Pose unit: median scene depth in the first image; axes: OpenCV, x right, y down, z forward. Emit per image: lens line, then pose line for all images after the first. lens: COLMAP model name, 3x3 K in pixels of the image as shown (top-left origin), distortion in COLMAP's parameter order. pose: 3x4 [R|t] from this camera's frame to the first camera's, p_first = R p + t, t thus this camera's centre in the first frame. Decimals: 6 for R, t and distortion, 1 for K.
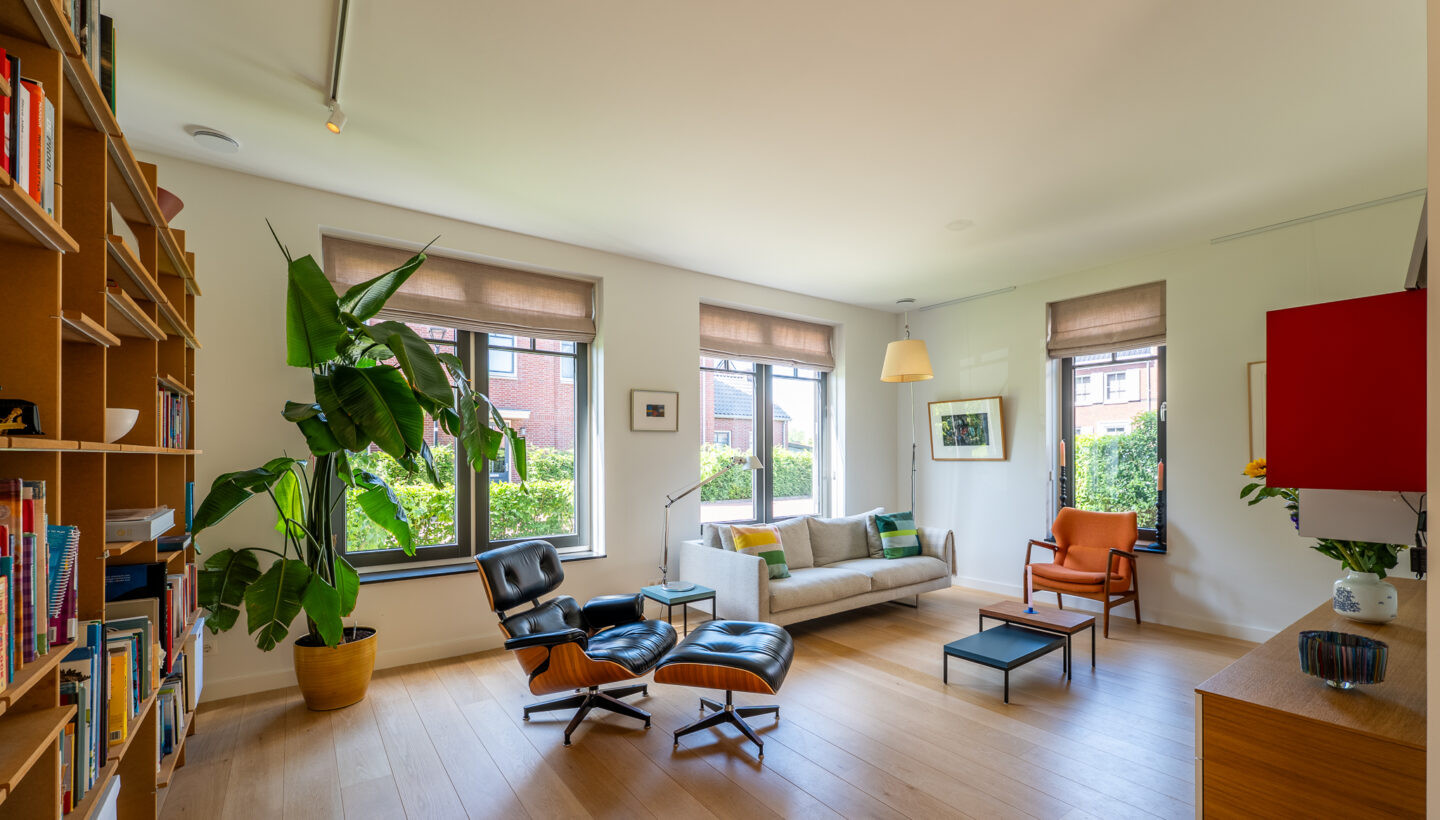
lens RADIAL K [[585.0, 0, 708.5], [0, 585.0, 454.8], [0, 0, 1]] dist [0.000900, 0.001059]
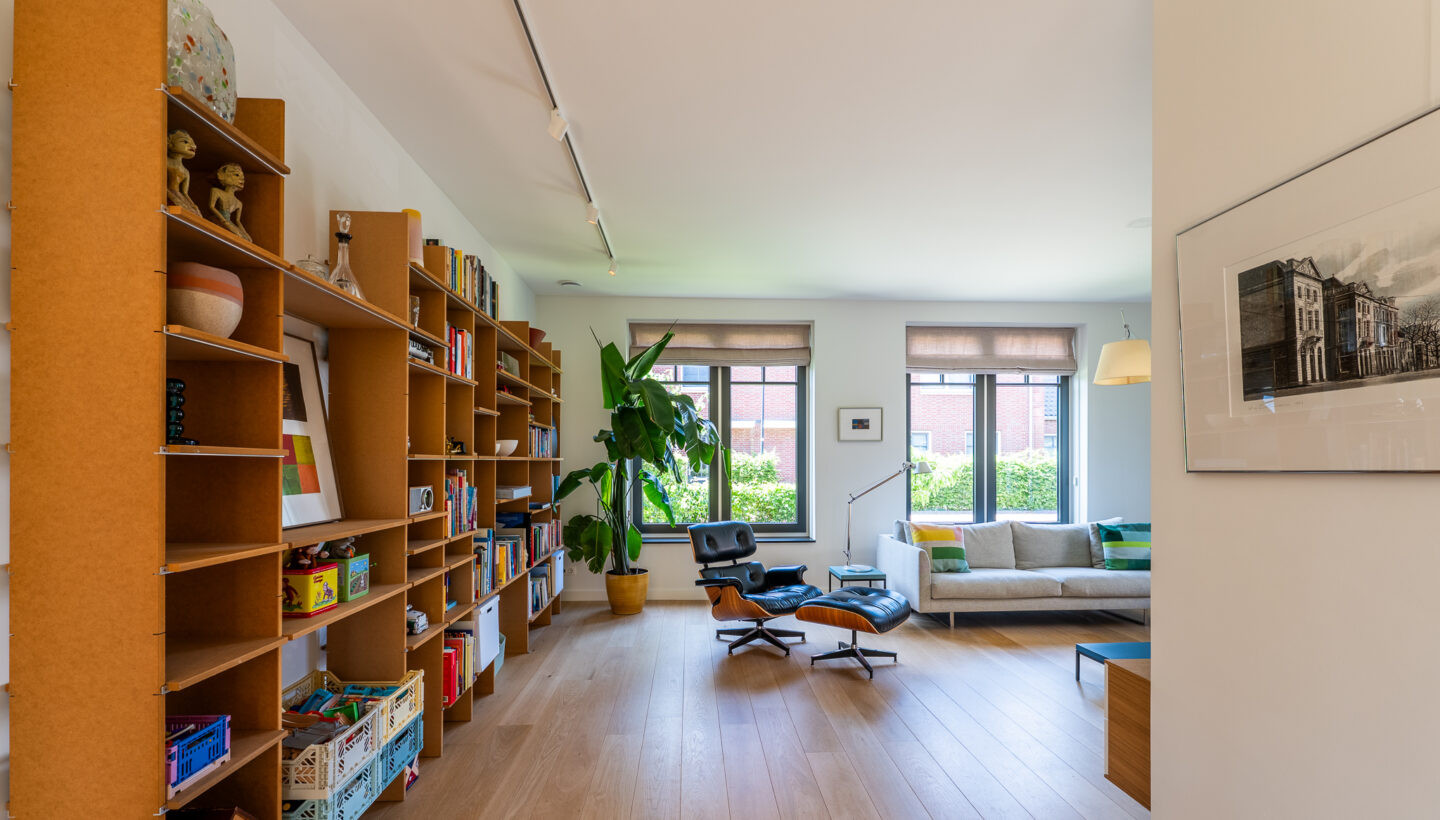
lens RADIAL K [[585.0, 0, 726.6], [0, 585.0, 464.0], [0, 0, 1]] dist [0.000900, 0.001059]
pose [[0.844768, 0.003190, -0.535123, 0.426942], [-0.000197, 0.999984, 0.005649, -0.000845], [0.535132, -0.004667, 0.844755, -0.210029]]
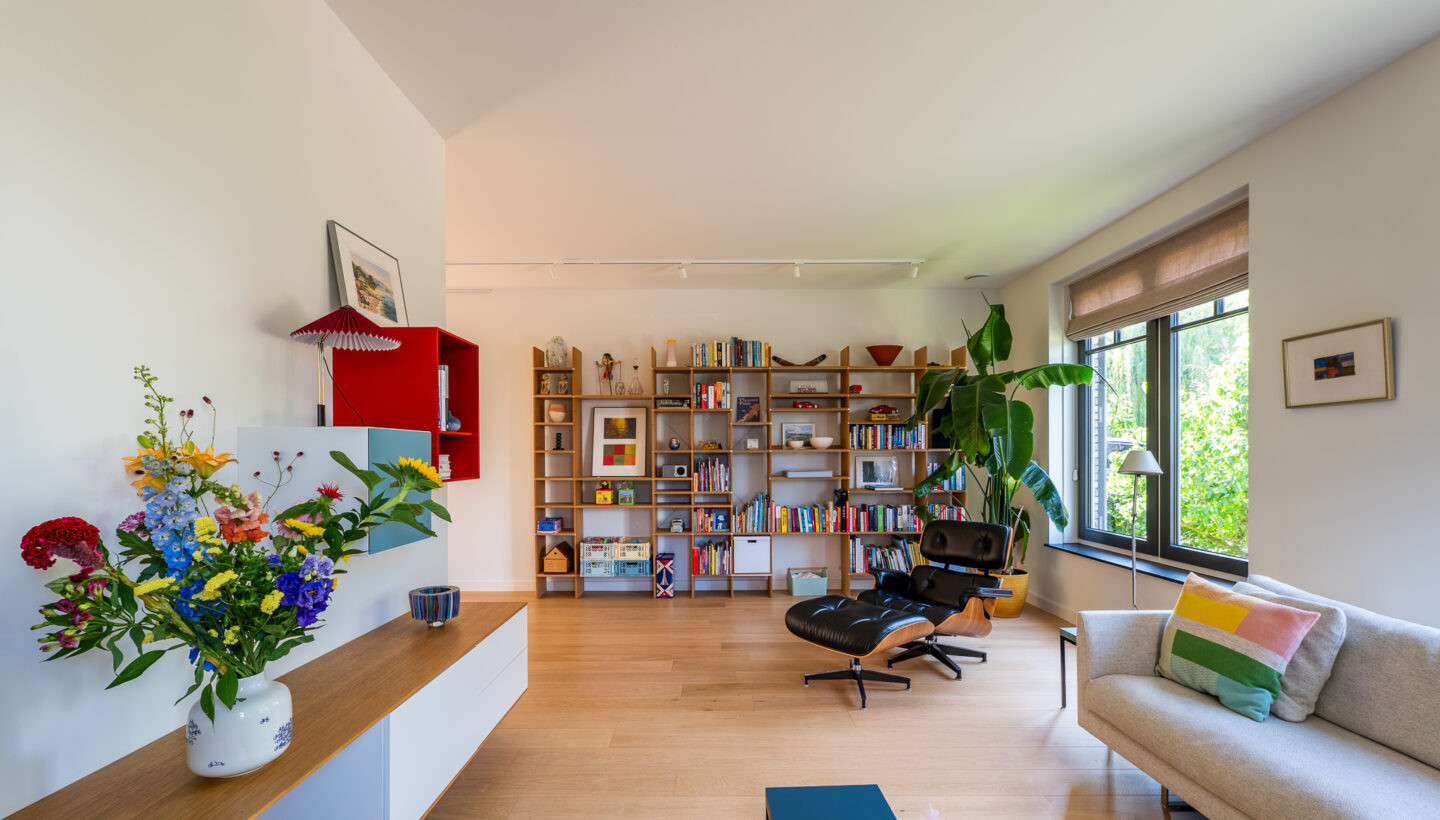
lens RADIAL K [[585.0, 0, 716.7], [0, 585.0, 455.2], [0, 0, 1]] dist [0.000900, 0.001059]
pose [[-0.583385, 0.002194, -0.812193, 0.917463], [0.005521, 0.999984, -0.001264, 0.005425], [0.812177, -0.005222, -0.583388, 1.145331]]
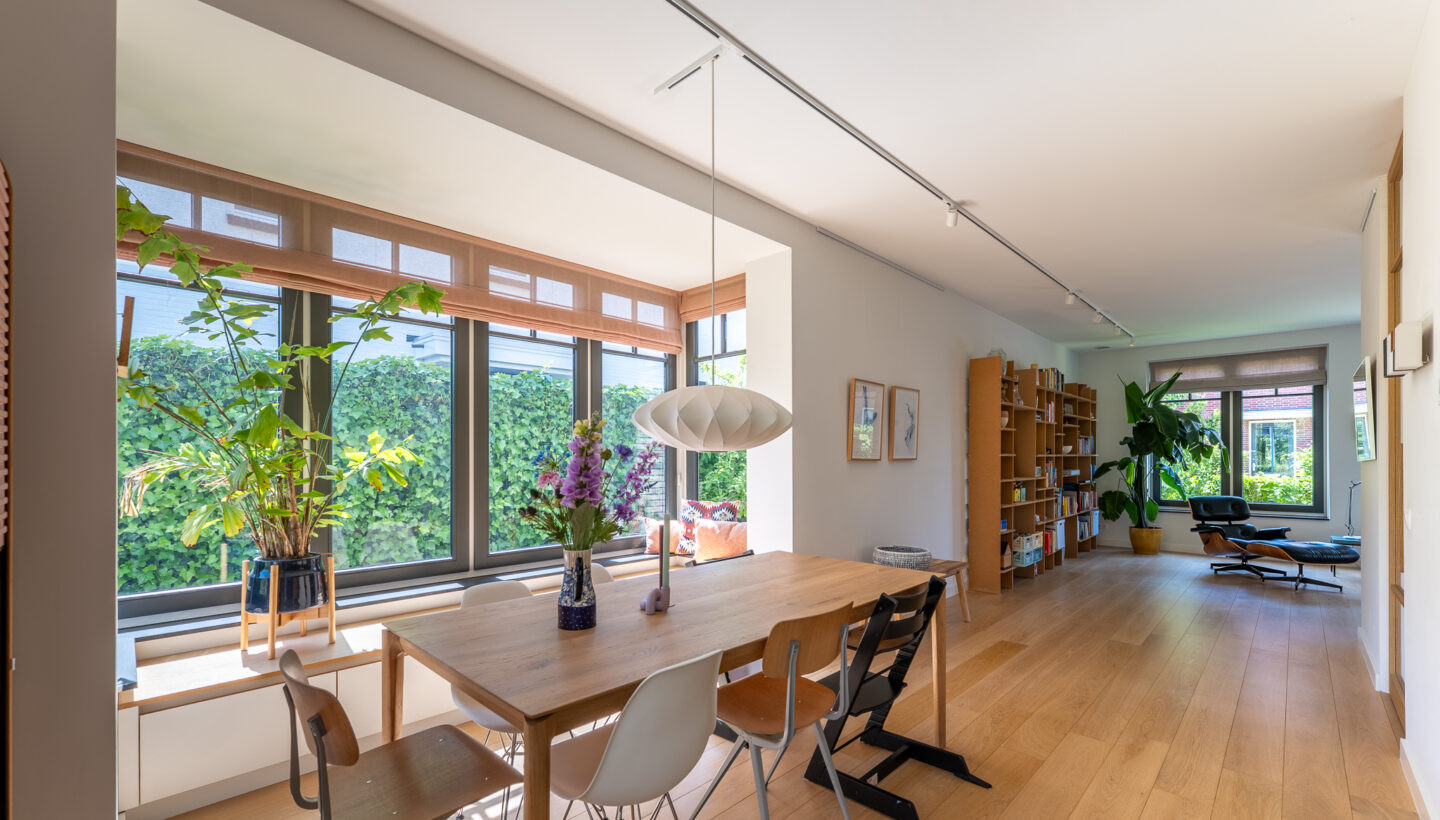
lens RADIAL K [[585.0, 0, 715.0], [0, 585.0, 456.6], [0, 0, 1]] dist [0.000900, 0.001059]
pose [[0.159896, 0.001707, -0.987132, 1.431925], [0.002069, 0.999996, 0.002064, -0.006983], [0.987132, -0.002372, 0.159891, -1.142124]]
